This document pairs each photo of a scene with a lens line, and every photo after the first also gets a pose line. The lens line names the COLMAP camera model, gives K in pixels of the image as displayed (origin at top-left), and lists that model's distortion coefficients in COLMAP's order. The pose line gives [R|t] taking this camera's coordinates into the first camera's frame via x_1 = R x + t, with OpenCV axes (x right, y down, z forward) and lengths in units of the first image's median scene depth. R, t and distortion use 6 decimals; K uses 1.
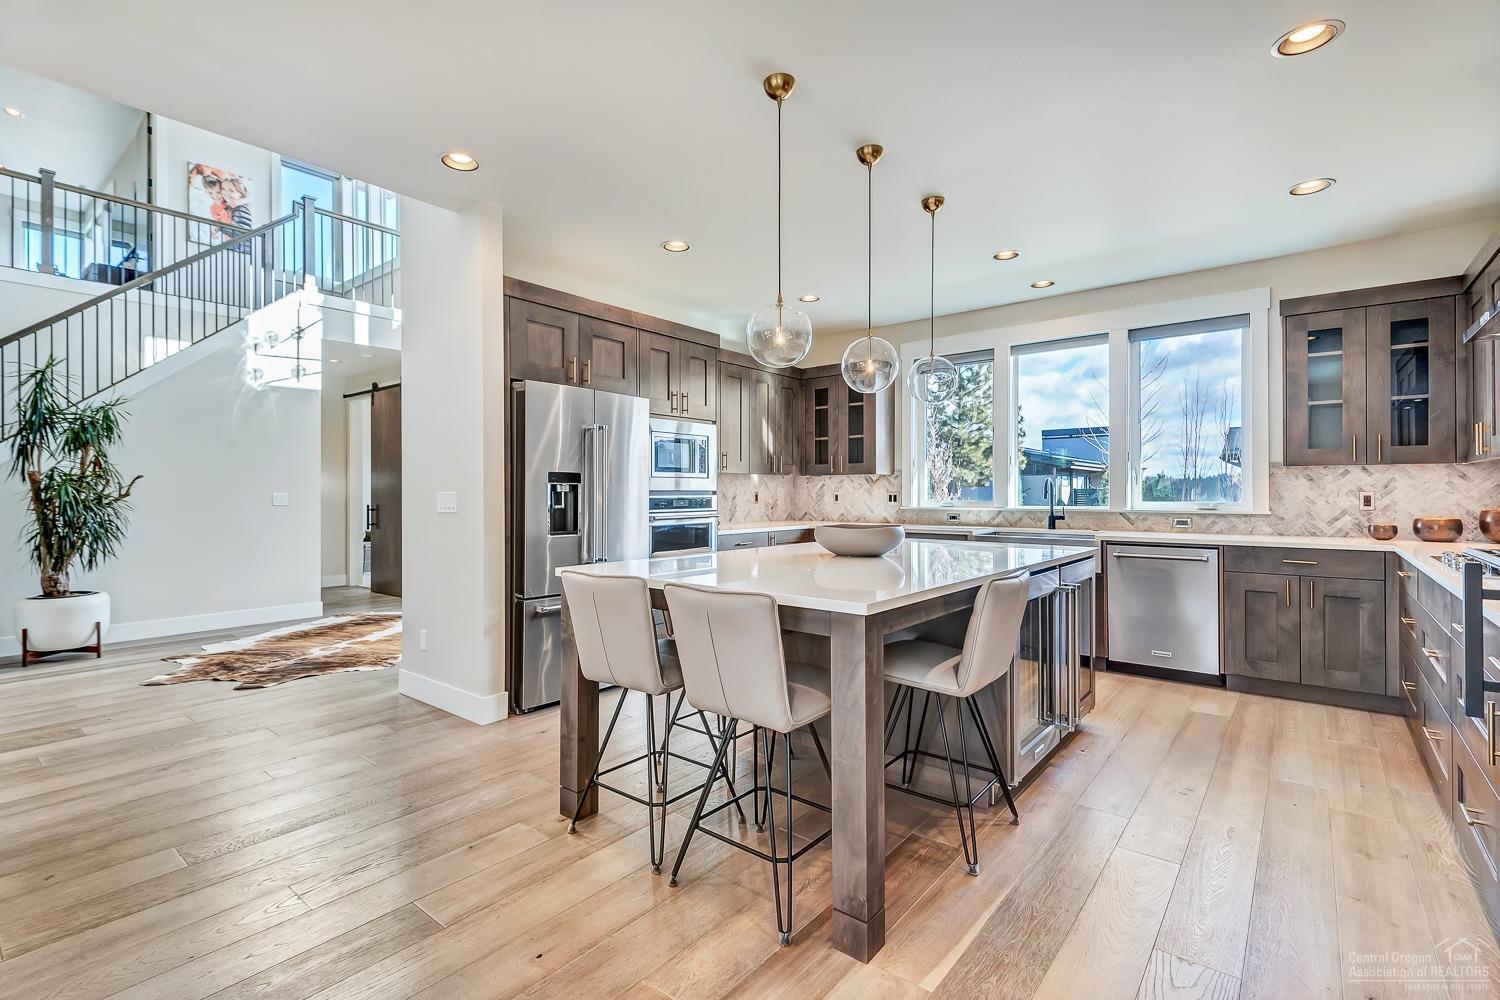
lens RADIAL K [[692.4, 0, 745.7], [0, 692.4, 481.9], [0, 0, 1]] dist [0.008699, -0.000485]
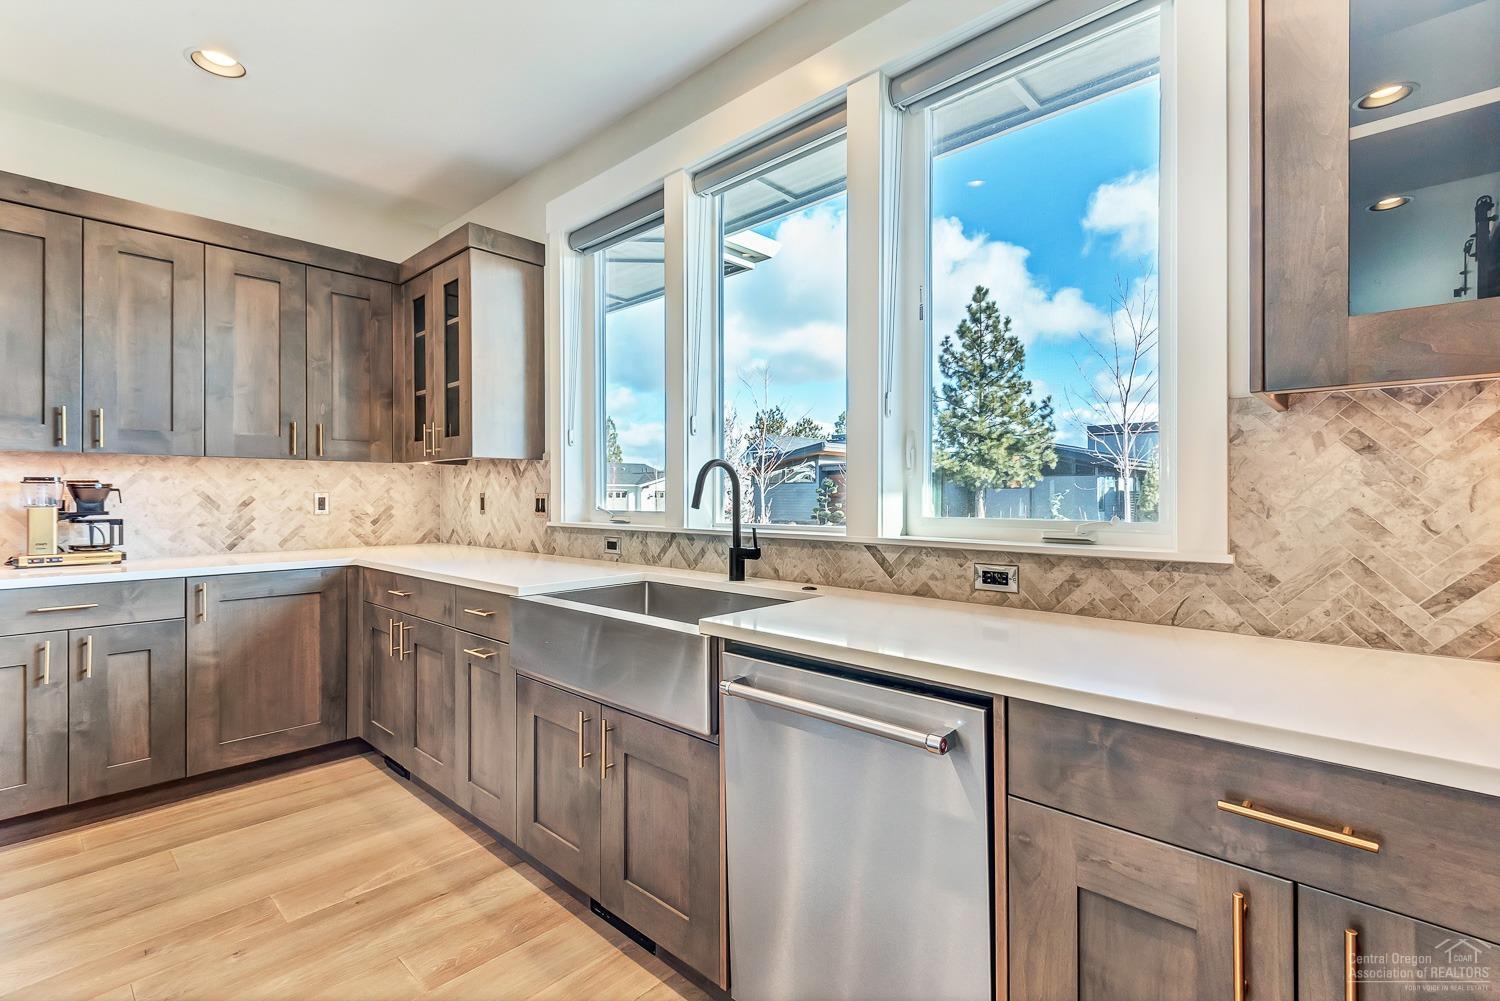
lens RADIAL K [[682.2, 0, 755.0], [0, 682.2, 492.2], [0, 0, 1]] dist [0.003634, -0.000326]
pose [[0.997042, 0.000020, -0.076860, 0.457159], [0.000890, 0.999930, 0.011805, 0.008886], [0.076855, -0.011839, 0.996972, 0.550058]]
